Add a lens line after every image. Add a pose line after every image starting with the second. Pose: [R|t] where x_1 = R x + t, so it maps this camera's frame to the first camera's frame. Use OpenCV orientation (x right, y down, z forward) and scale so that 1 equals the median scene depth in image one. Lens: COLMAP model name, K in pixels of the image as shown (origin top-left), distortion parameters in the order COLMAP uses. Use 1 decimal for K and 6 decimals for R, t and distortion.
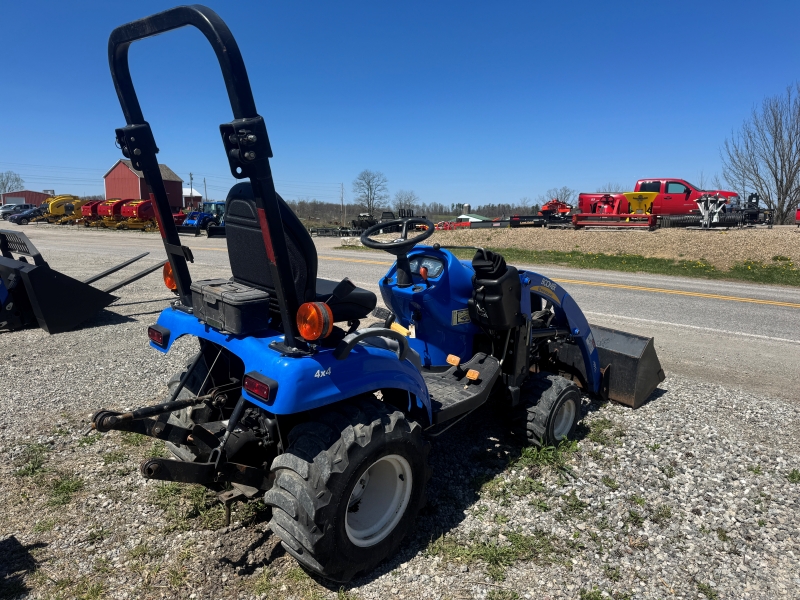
lens RADIAL K [[570.4, 0, 400.0], [0, 570.4, 300.0], [0, 0, 1]] dist [-0.008011, 0.002800]
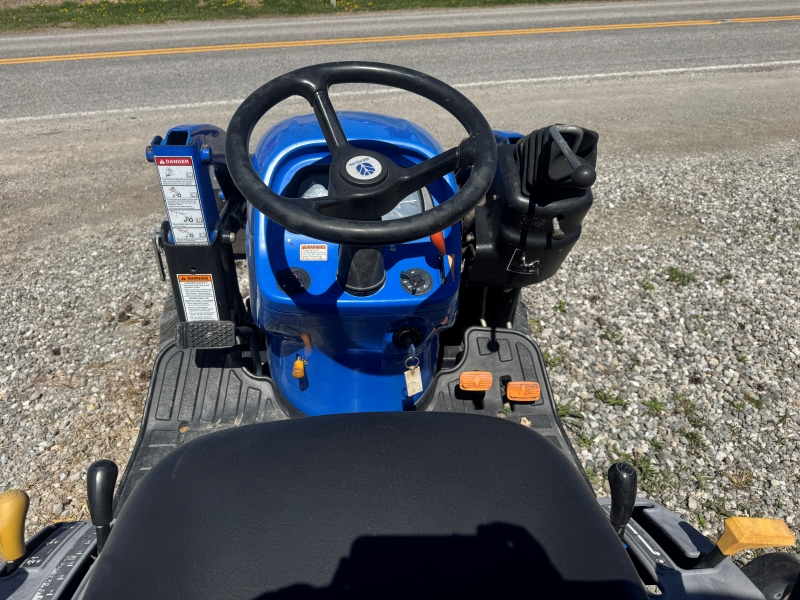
lens RADIAL K [[570.4, 0, 400.0], [0, 570.4, 300.0], [0, 0, 1]] dist [-0.008011, 0.002800]
pose [[0.646274, -0.452007, 0.614833, -0.033139], [0.155841, 0.866895, 0.473505, -0.029523], [-0.747023, -0.210198, 0.630693, 0.127770]]
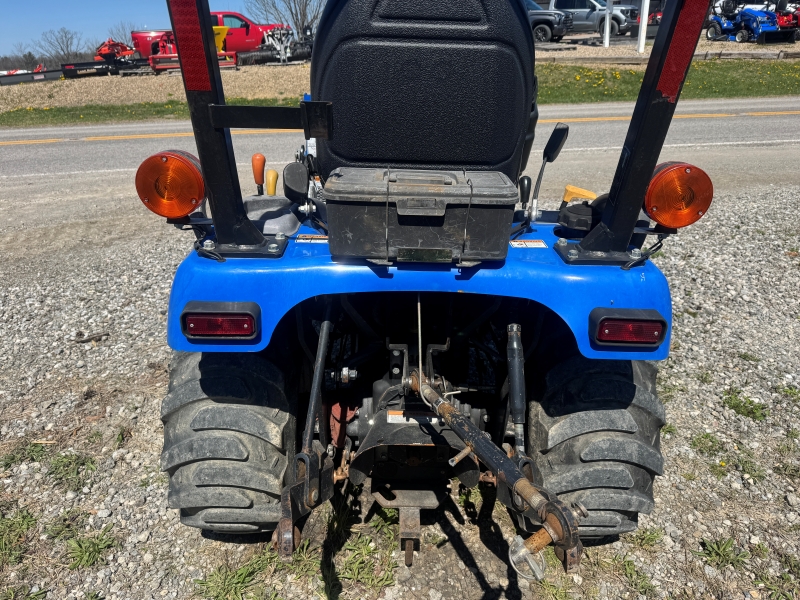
lens RADIAL K [[570.4, 0, 400.0], [0, 570.4, 300.0], [0, 0, 1]] dist [-0.008011, 0.002800]
pose [[0.707646, -0.322416, 0.628717, -0.084273], [0.155390, 0.939049, 0.306661, -0.009606], [-0.689268, -0.119311, 0.714615, 0.082935]]
